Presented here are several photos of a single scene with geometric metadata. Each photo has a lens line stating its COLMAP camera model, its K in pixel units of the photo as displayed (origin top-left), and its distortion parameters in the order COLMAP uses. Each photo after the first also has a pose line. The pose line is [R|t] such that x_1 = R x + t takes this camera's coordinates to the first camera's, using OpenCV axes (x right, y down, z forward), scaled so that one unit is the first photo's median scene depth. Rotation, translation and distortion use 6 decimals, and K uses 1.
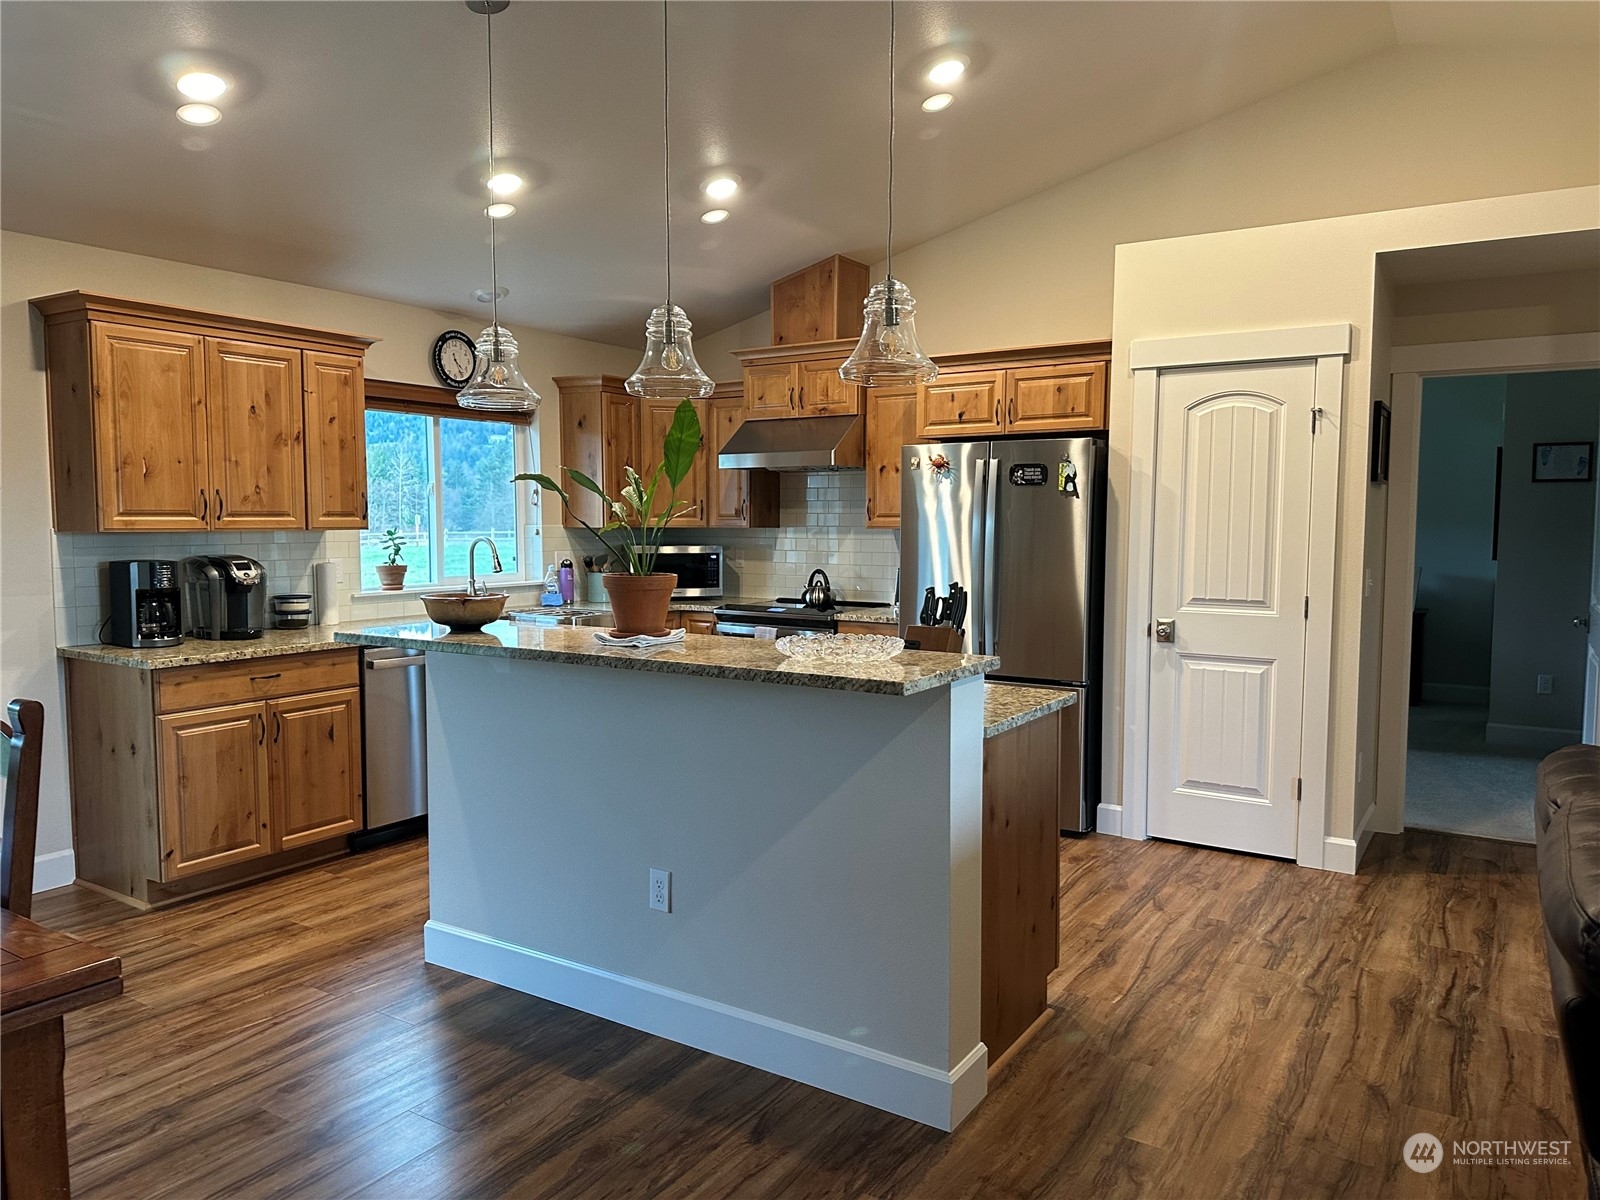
lens RADIAL K [[1122.2, 0, 802.4], [0, 1122.2, 613.8], [0, 0, 1]] dist [0.056063, -0.079544]
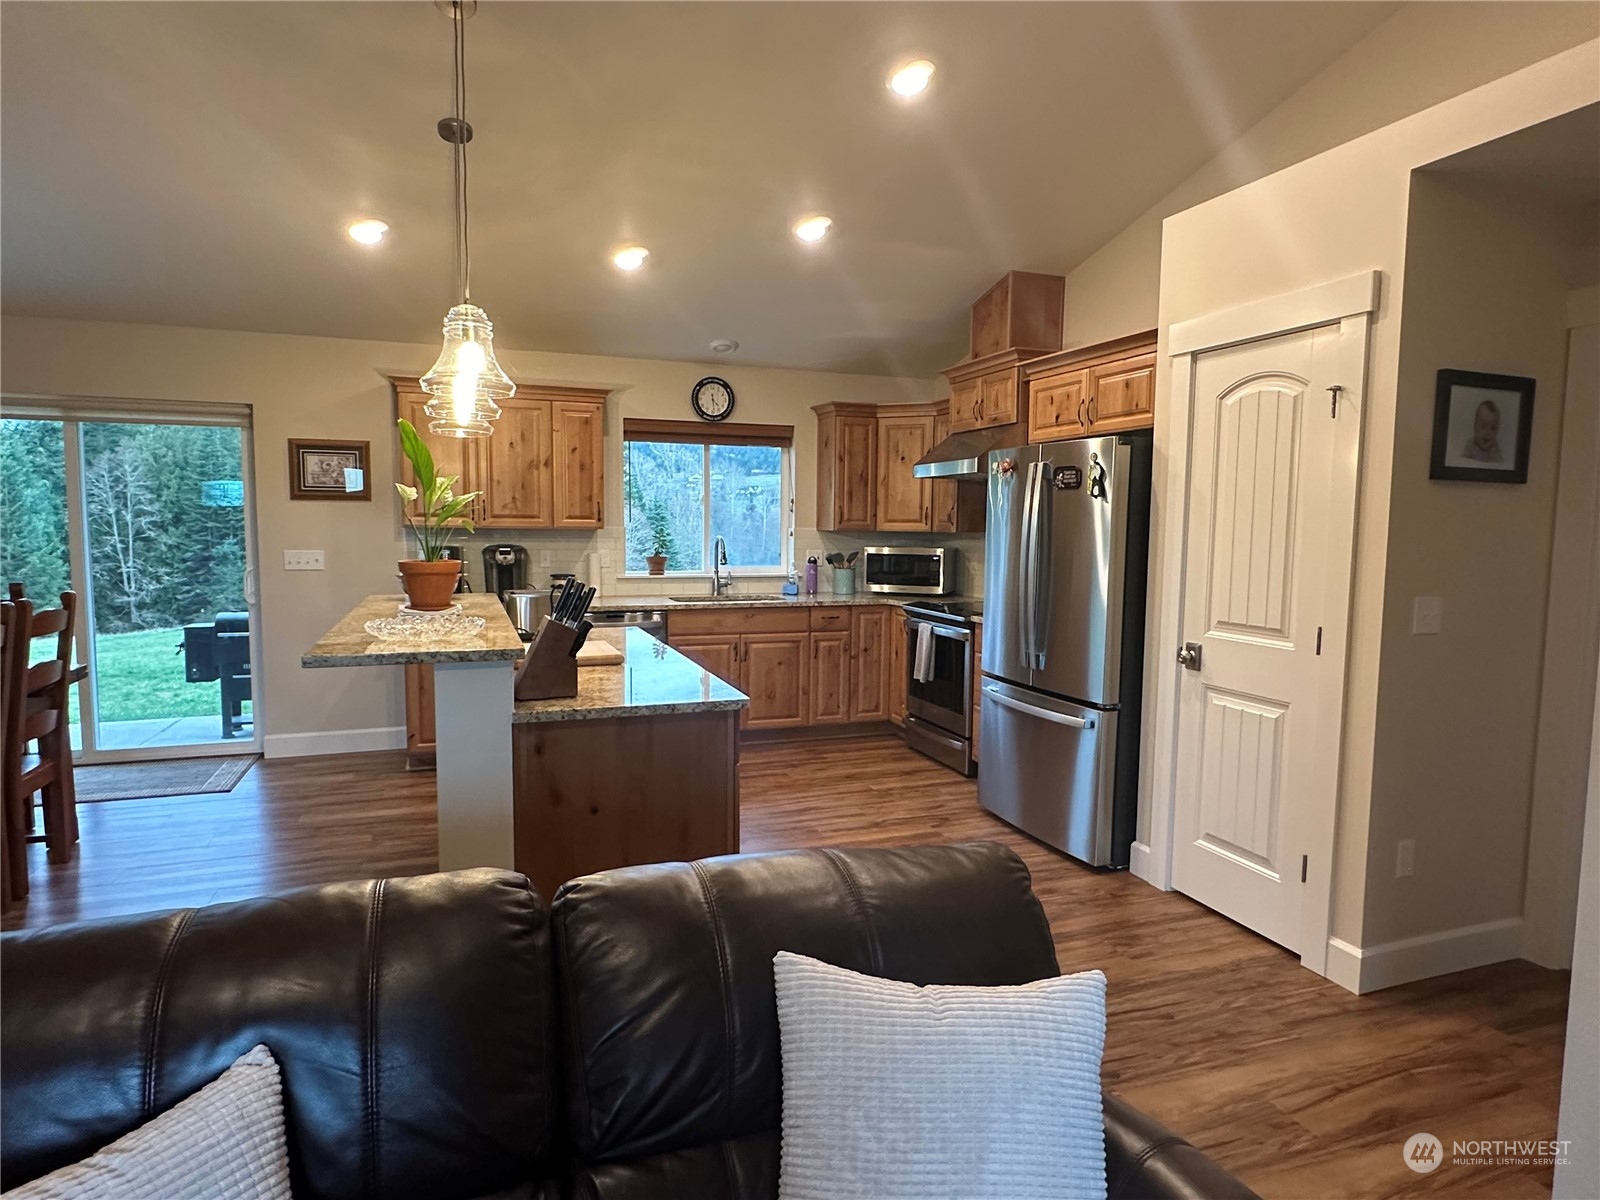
lens RADIAL K [[931.7, 0, 809.7], [0, 931.7, 611.8], [0, 0, 1]] dist [-0.015126, 0.009528]
pose [[0.799662, 0.064731, -0.596951, 0.513799], [-0.061165, 0.997782, 0.026260, -0.019757], [0.597327, 0.015513, 0.801848, 0.256804]]
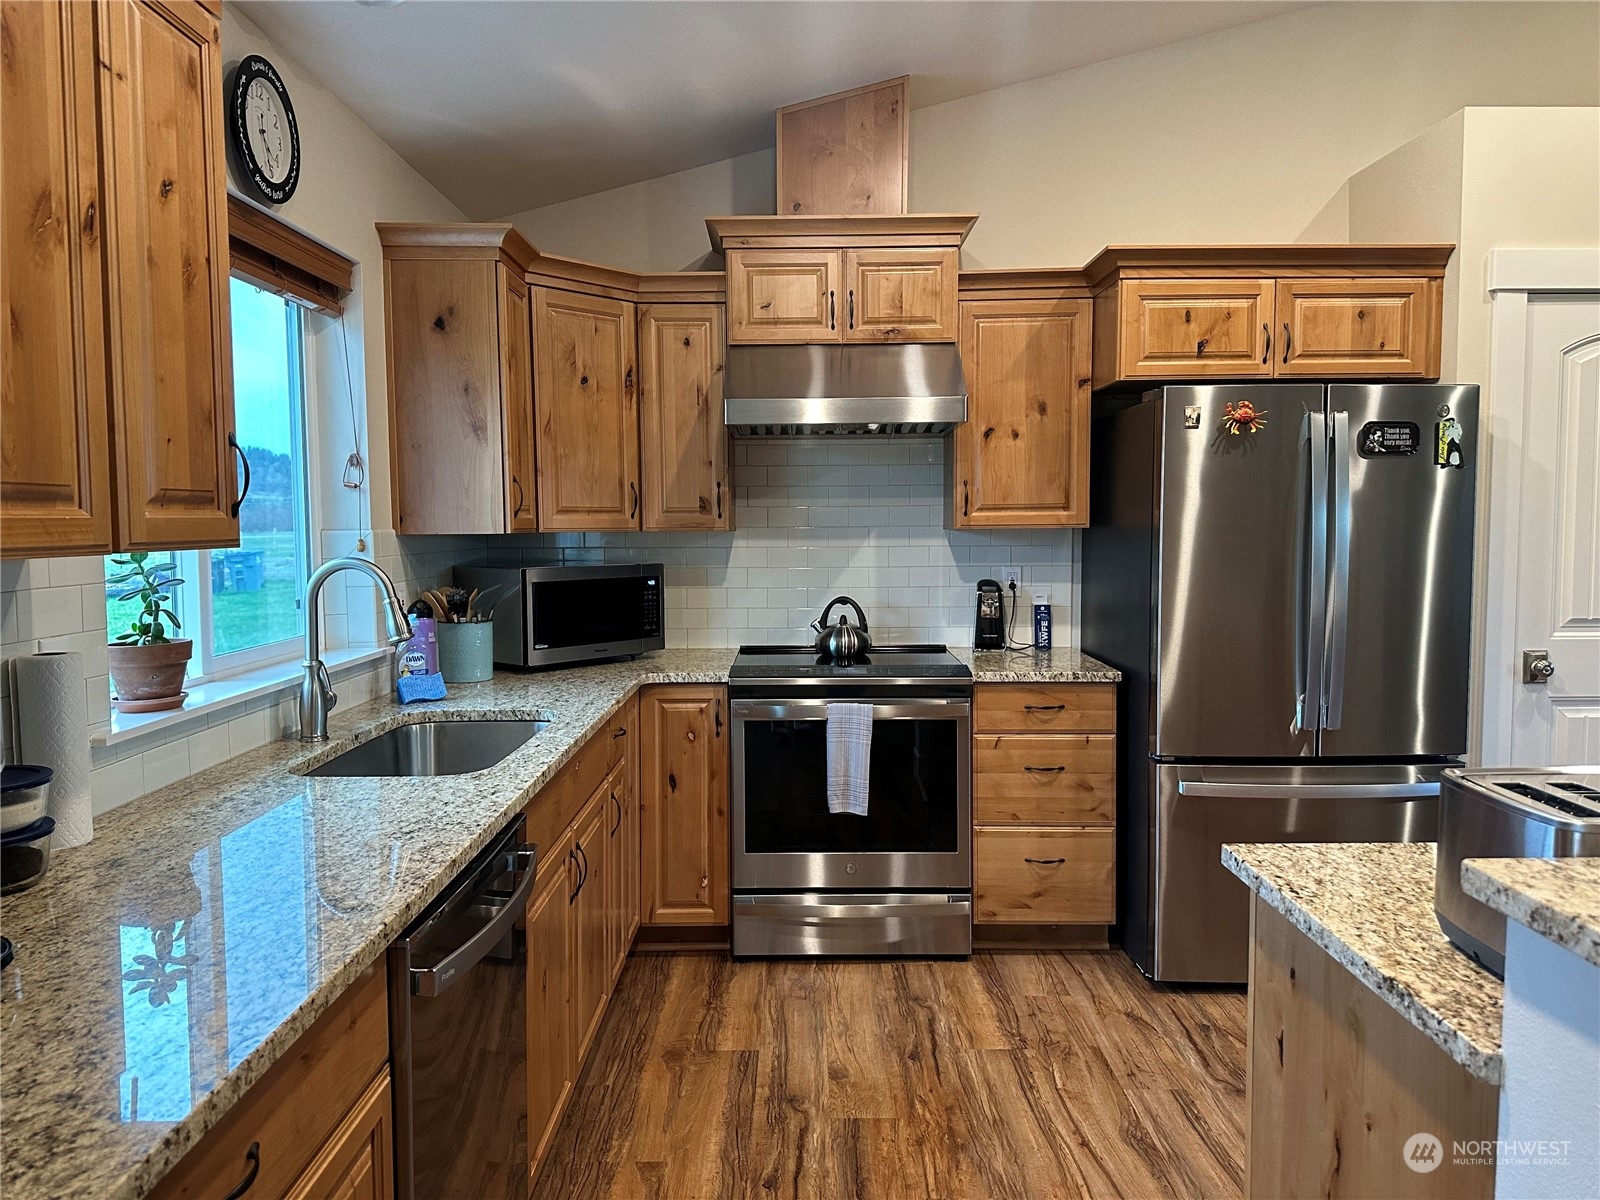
lens RADIAL K [[1122.2, 0, 807.7], [0, 1122.2, 598.8], [0, 0, 1]] dist [0.056063, -0.079544]
pose [[0.839851, -0.046718, 0.540804, -0.439527], [0.055656, 0.998450, -0.000180, -0.052529], [-0.539957, 0.030250, 0.841149, 0.657481]]
